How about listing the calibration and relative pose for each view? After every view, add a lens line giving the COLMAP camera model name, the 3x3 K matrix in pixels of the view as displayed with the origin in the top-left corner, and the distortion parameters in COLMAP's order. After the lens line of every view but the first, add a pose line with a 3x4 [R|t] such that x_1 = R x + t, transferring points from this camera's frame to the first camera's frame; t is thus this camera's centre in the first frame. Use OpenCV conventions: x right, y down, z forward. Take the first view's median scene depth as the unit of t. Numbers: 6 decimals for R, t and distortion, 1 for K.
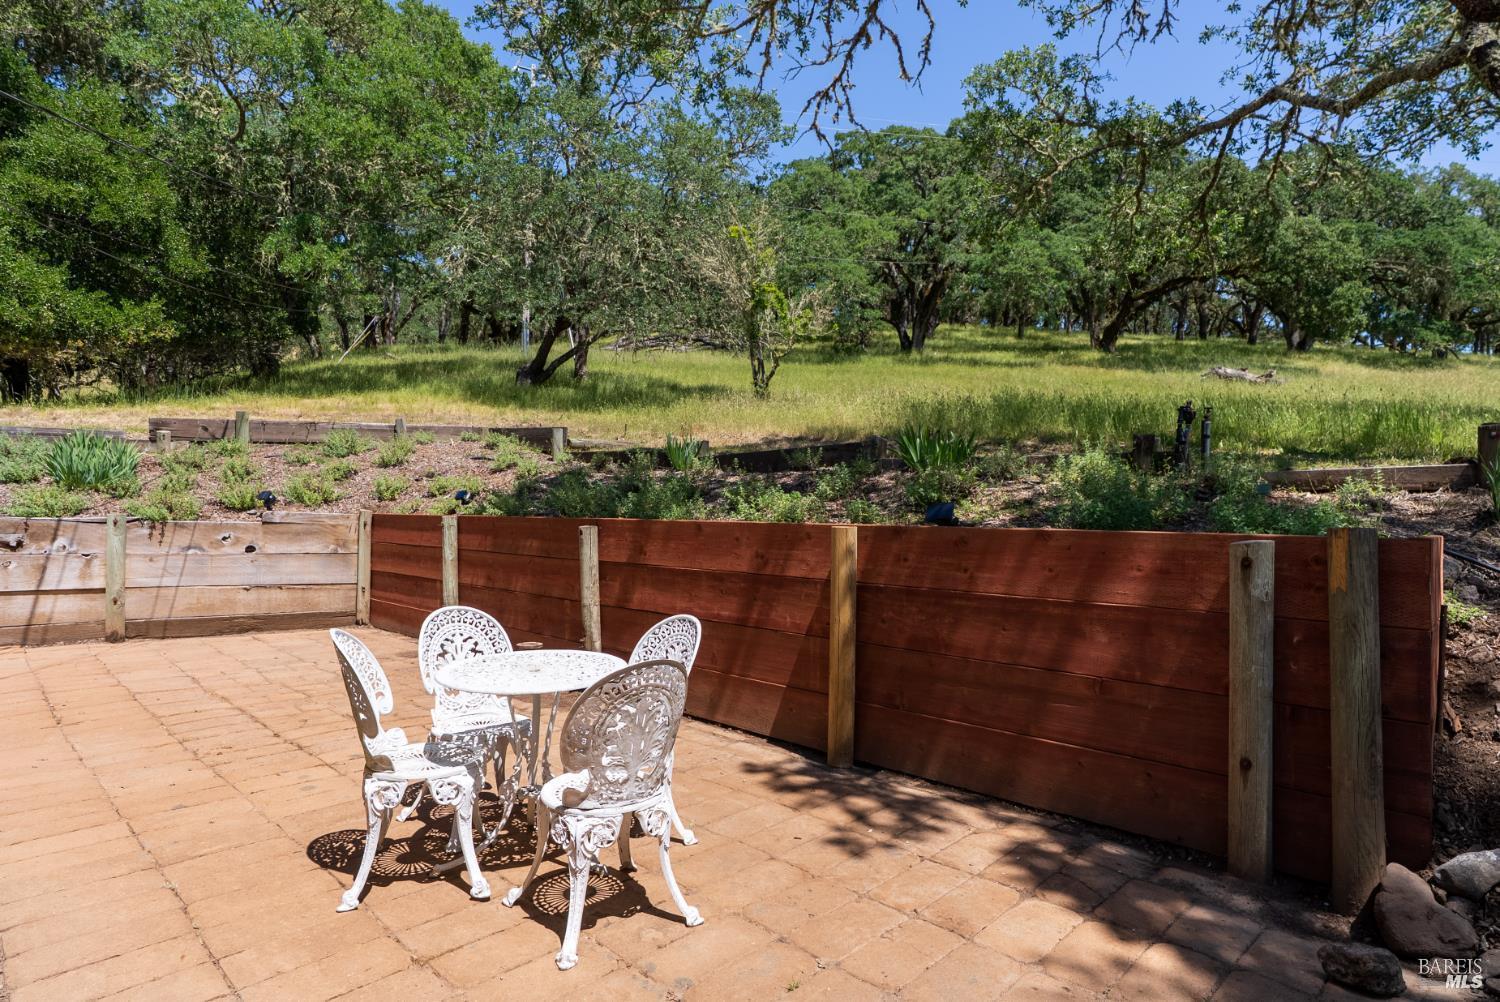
lens RADIAL K [[822.9, 0, 748.3], [0, 822.9, 486.4], [0, 0, 1]] dist [0.003160, 0.001681]
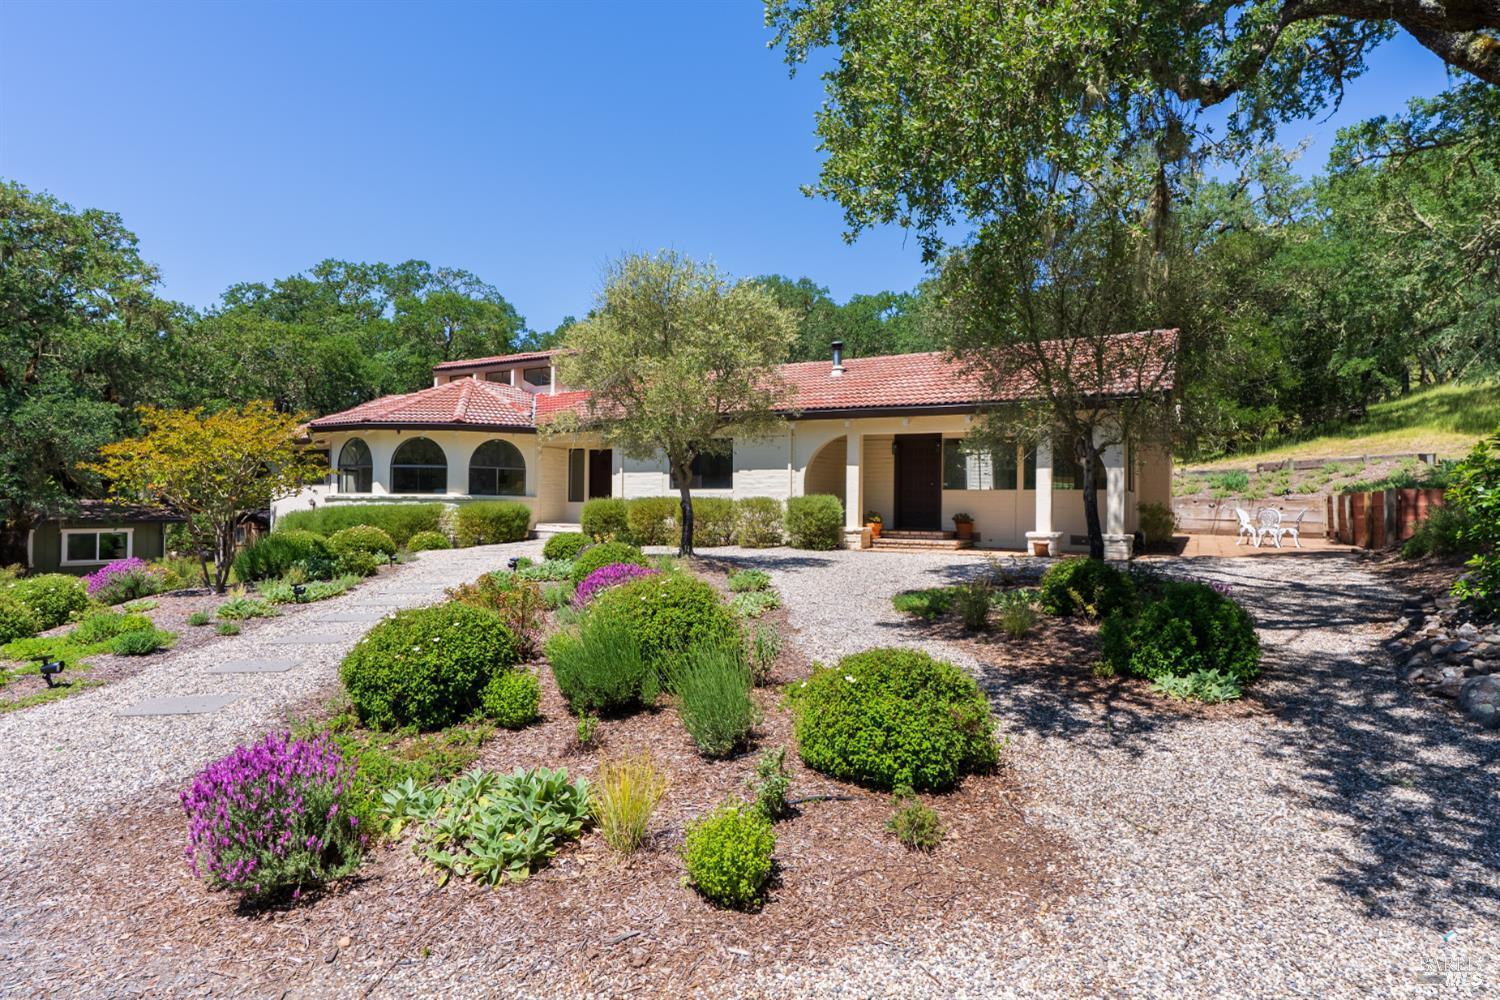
lens RADIAL K [[806.2, 0, 750.0], [0, 806.2, 500.0], [0, 0, 1]] dist [0.001635, 0.000610]
pose [[0.260753, -0.013613, -0.965310, 1.573908], [0.032083, 0.999470, -0.005428, 0.000285], [0.964872, -0.029554, 0.261051, -1.473963]]
